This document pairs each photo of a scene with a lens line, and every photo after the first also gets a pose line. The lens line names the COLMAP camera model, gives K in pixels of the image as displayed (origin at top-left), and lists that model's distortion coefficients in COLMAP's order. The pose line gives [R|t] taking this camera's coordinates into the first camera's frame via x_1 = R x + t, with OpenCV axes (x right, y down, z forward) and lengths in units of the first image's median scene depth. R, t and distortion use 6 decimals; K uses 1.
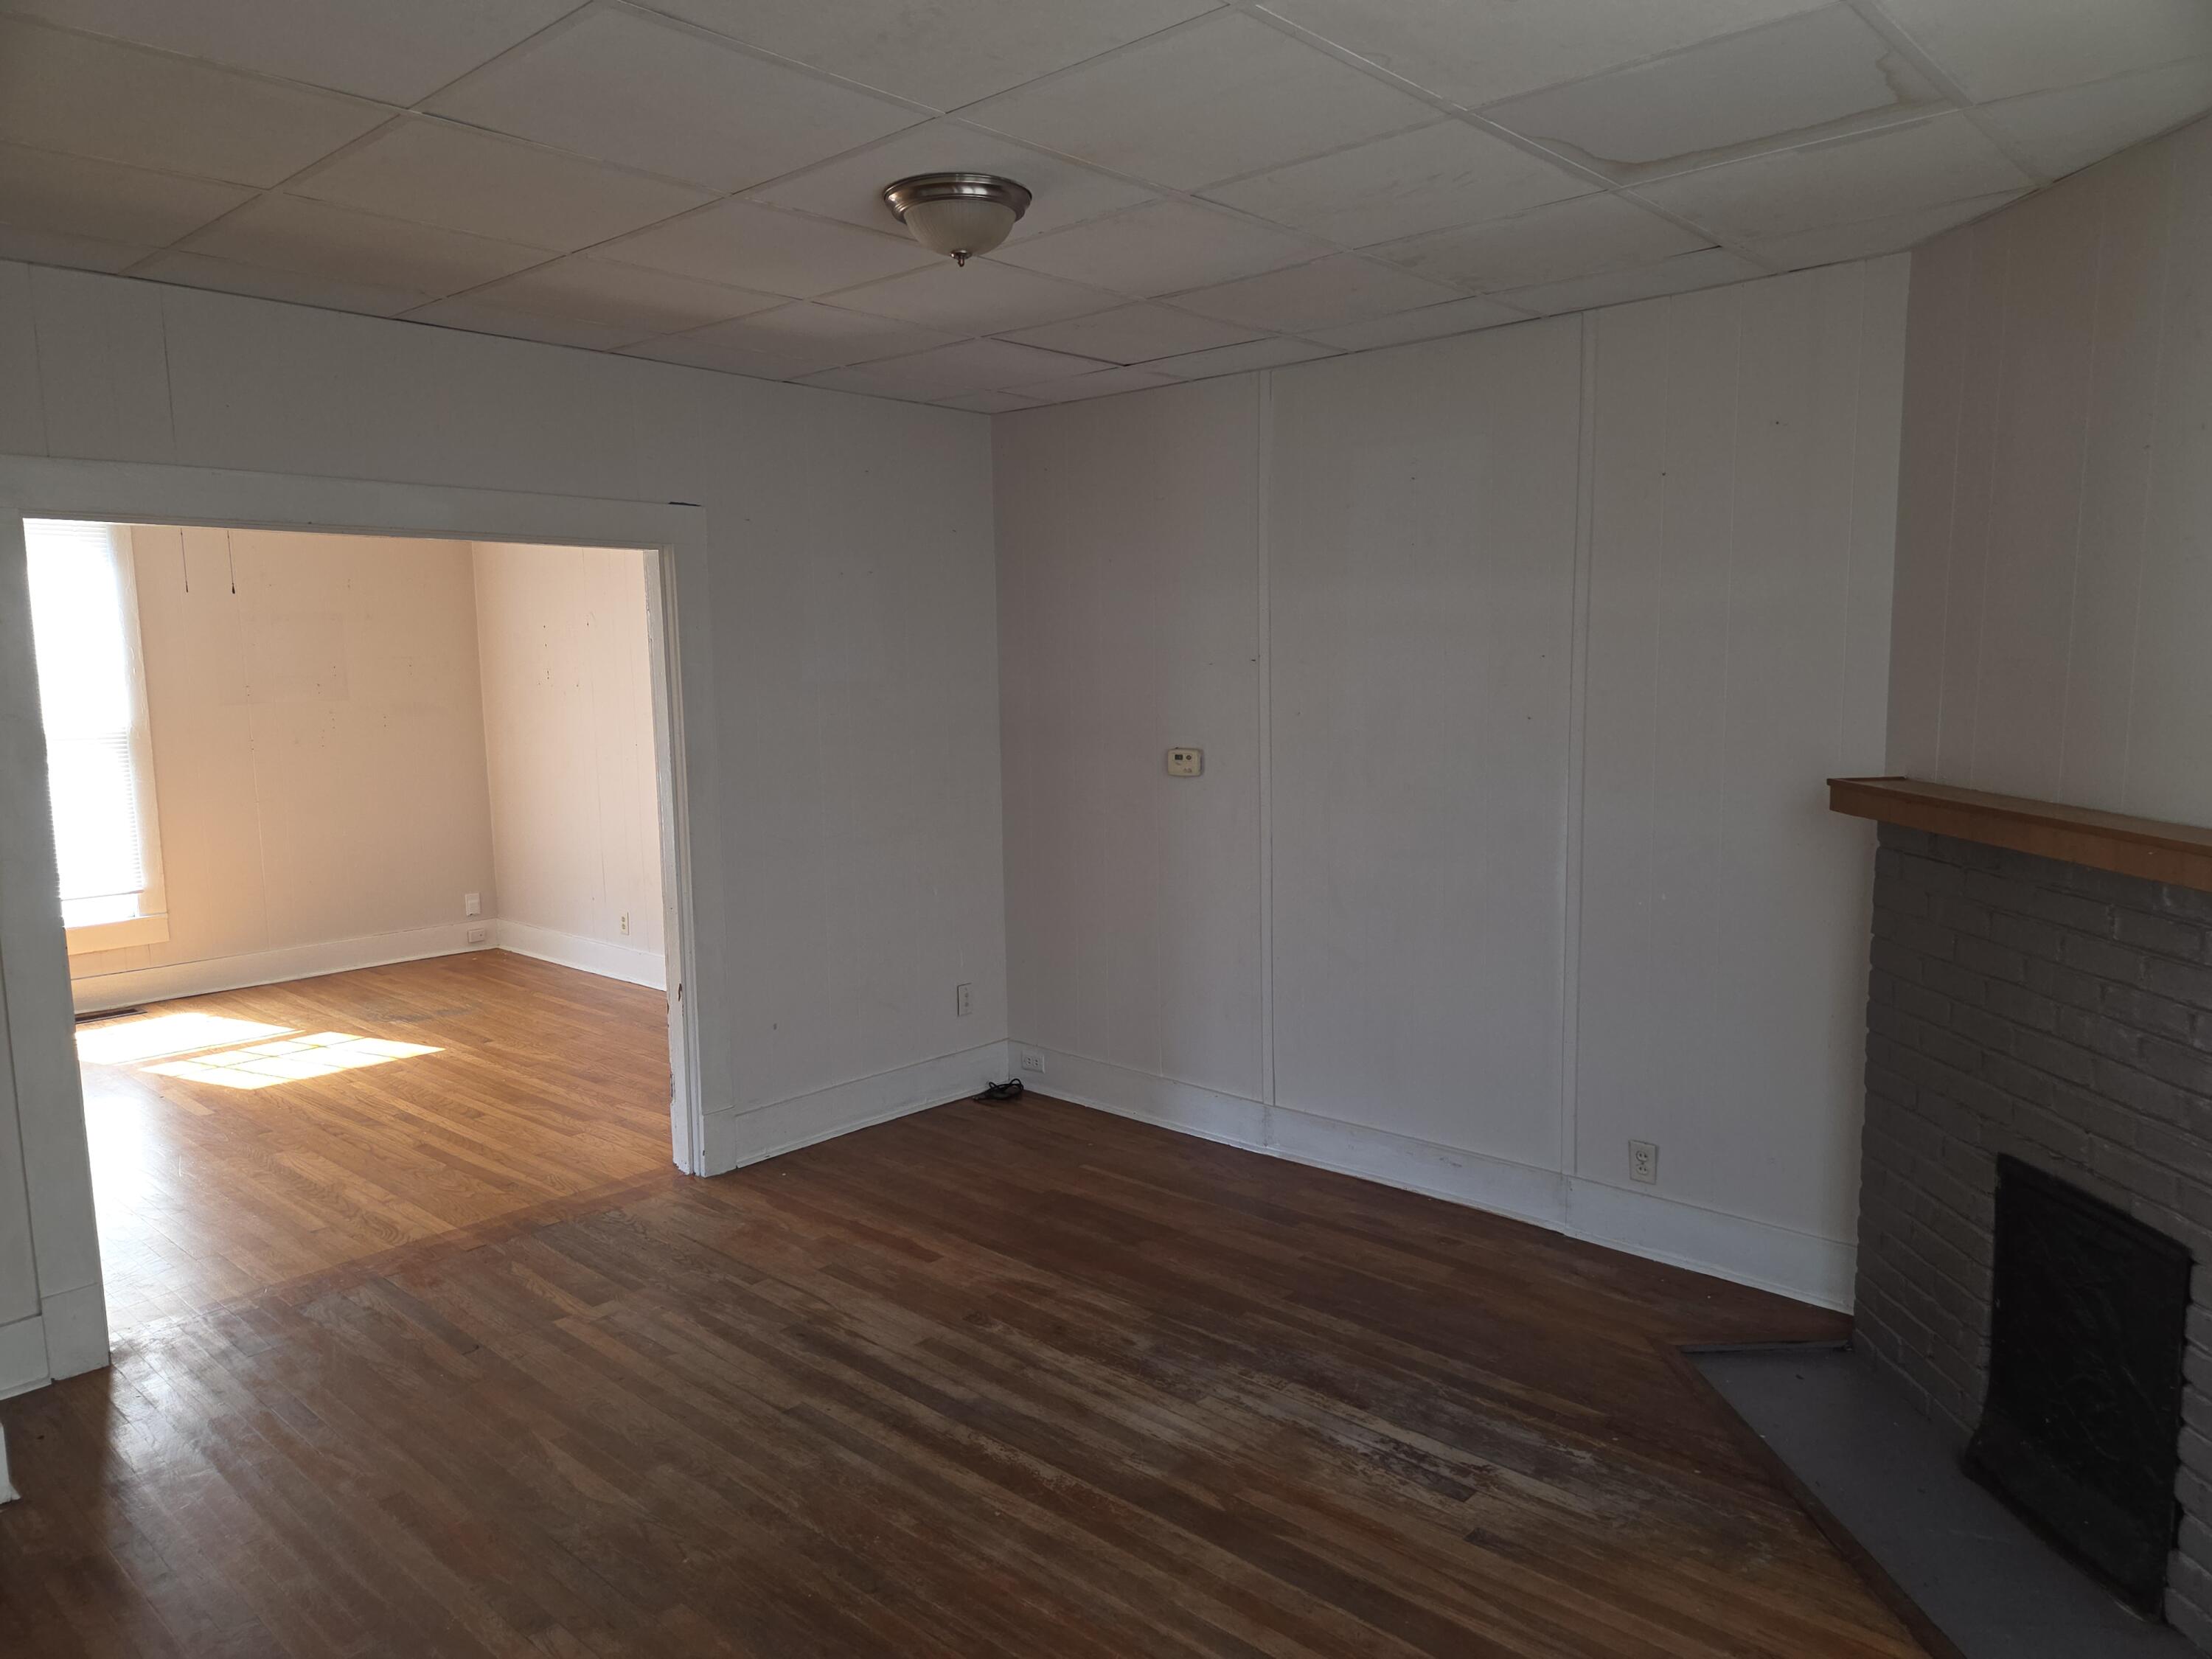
lens RADIAL K [[1474.6, 0, 1103.6], [0, 1474.6, 837.2], [0, 0, 1]] dist [0.034874, -0.012754]
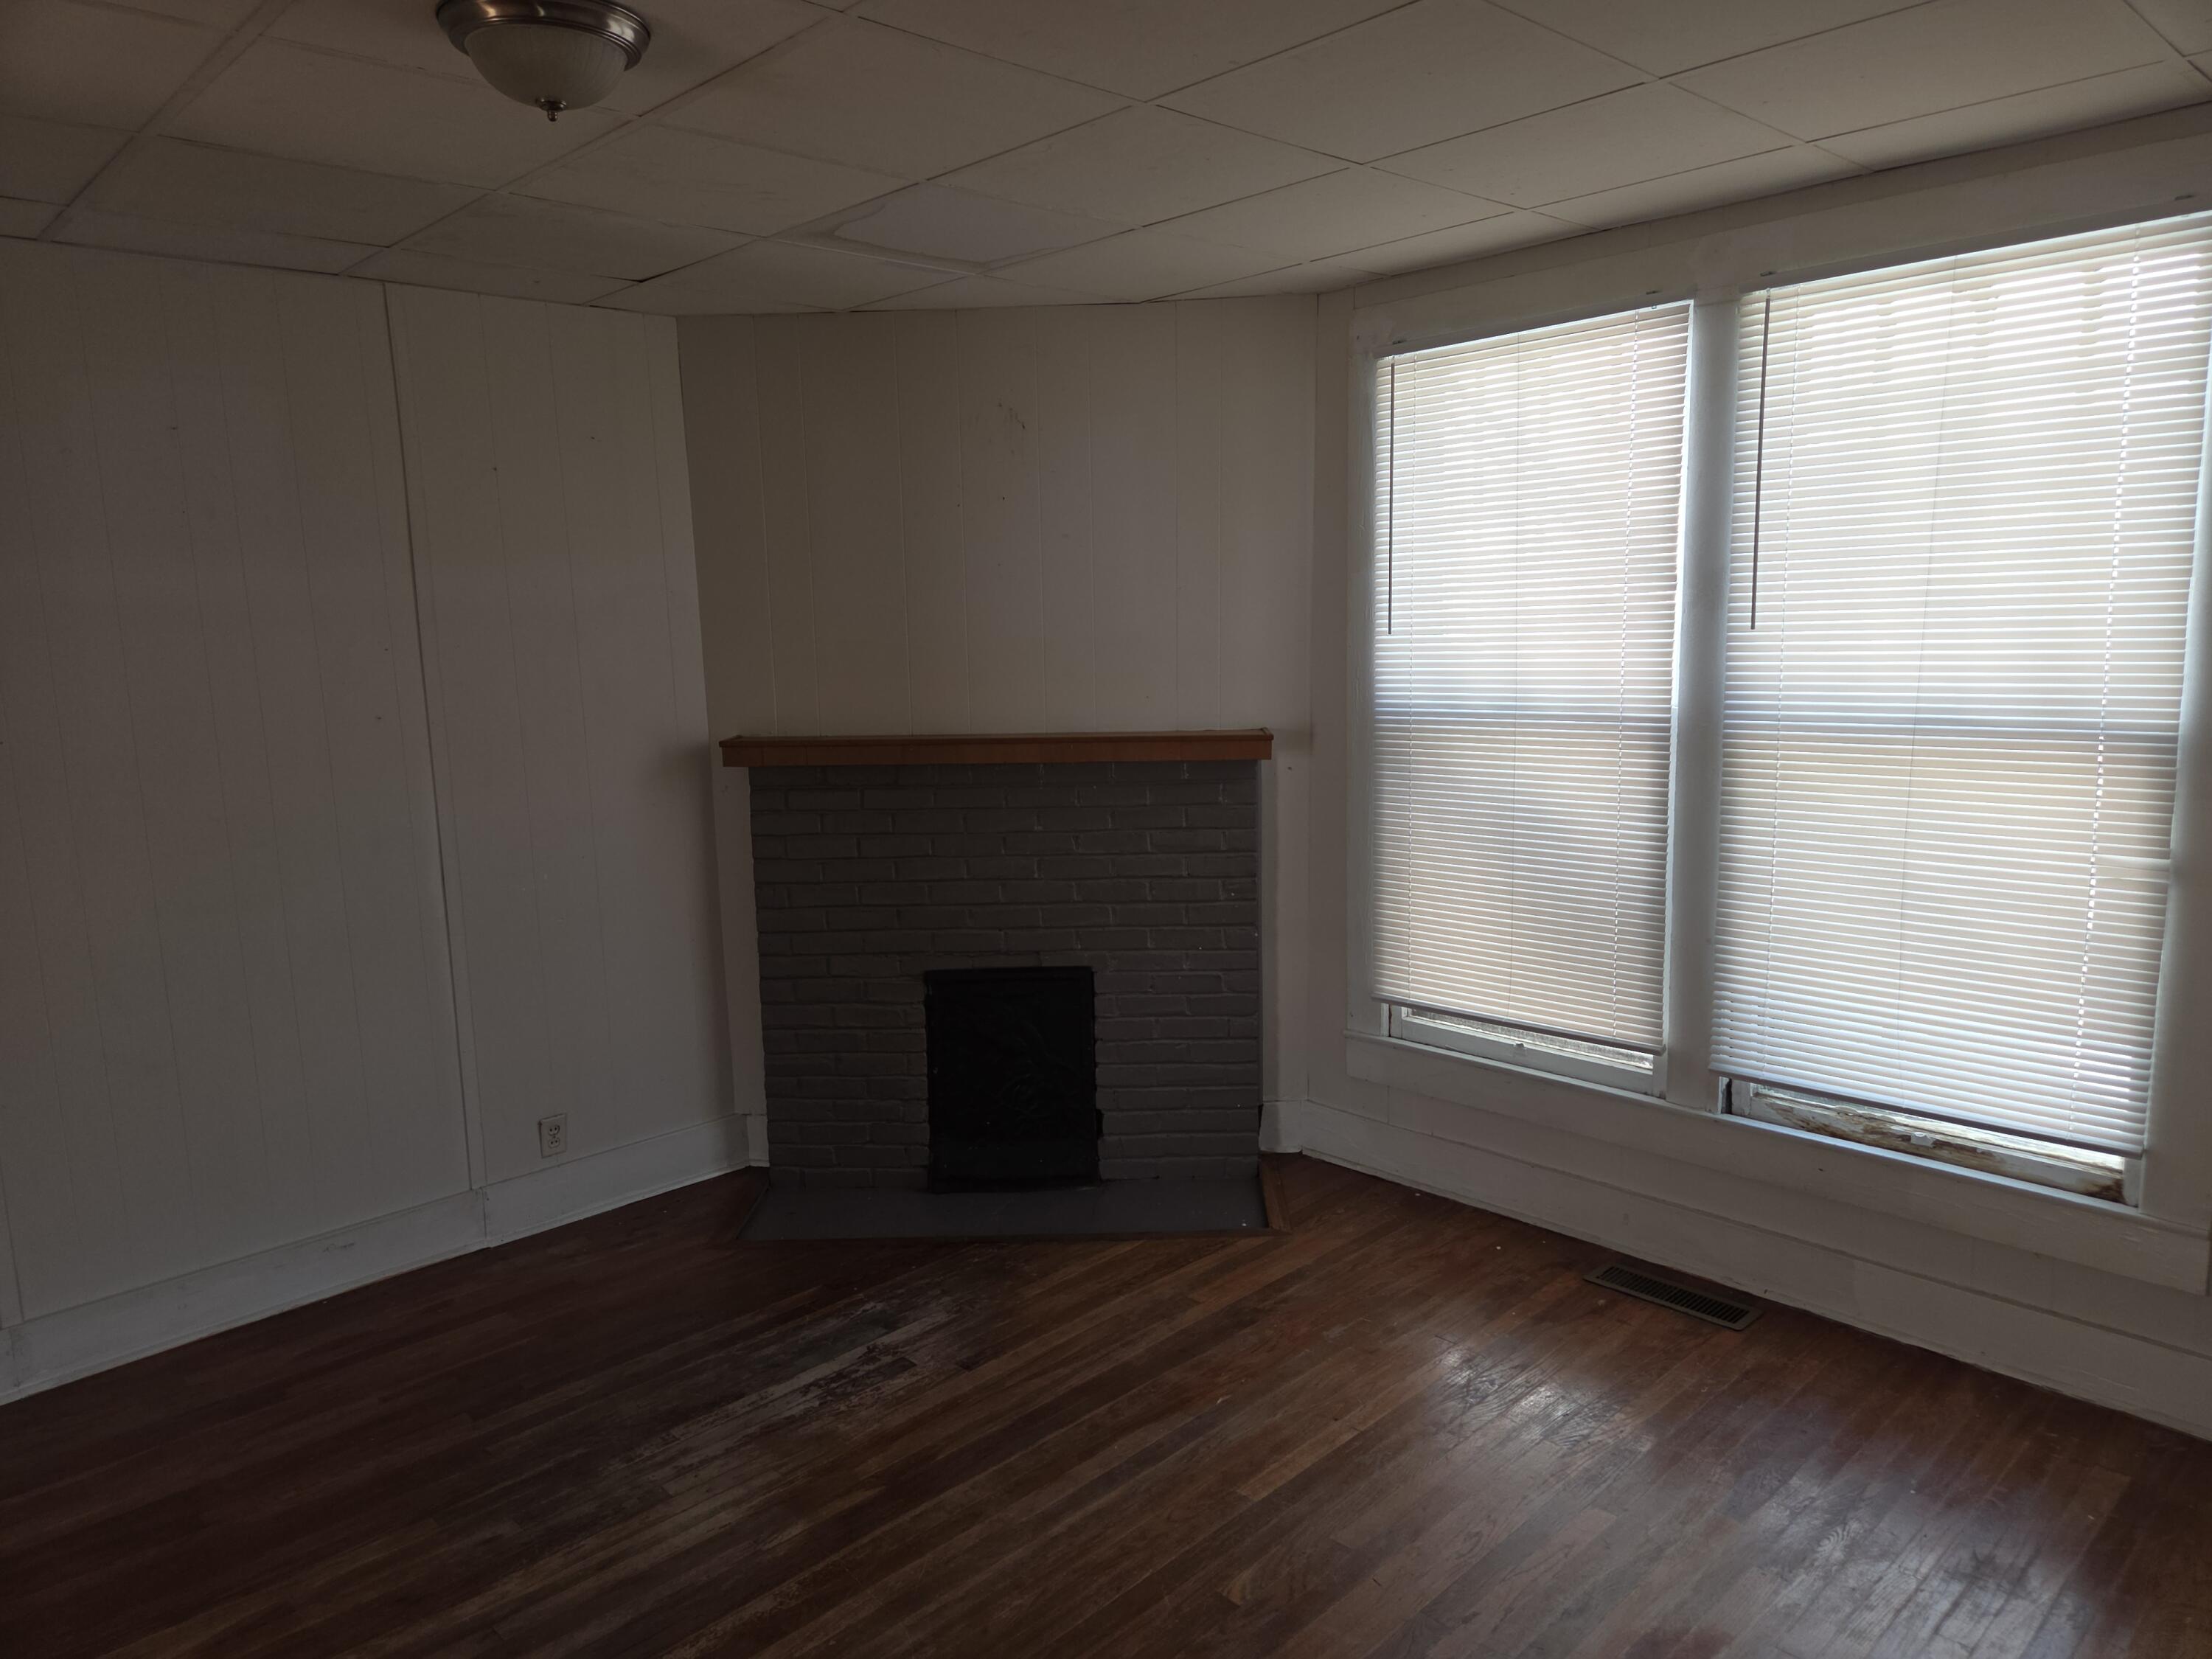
lens RADIAL K [[1474.6, 0, 1101.2], [0, 1474.6, 832.0], [0, 0, 1]] dist [0.034874, -0.012754]
pose [[0.066728, -0.142012, 0.987613, -0.727575], [0.150669, 0.979903, 0.130723, -0.079886], [-0.986330, 0.140080, 0.086783, 0.608651]]
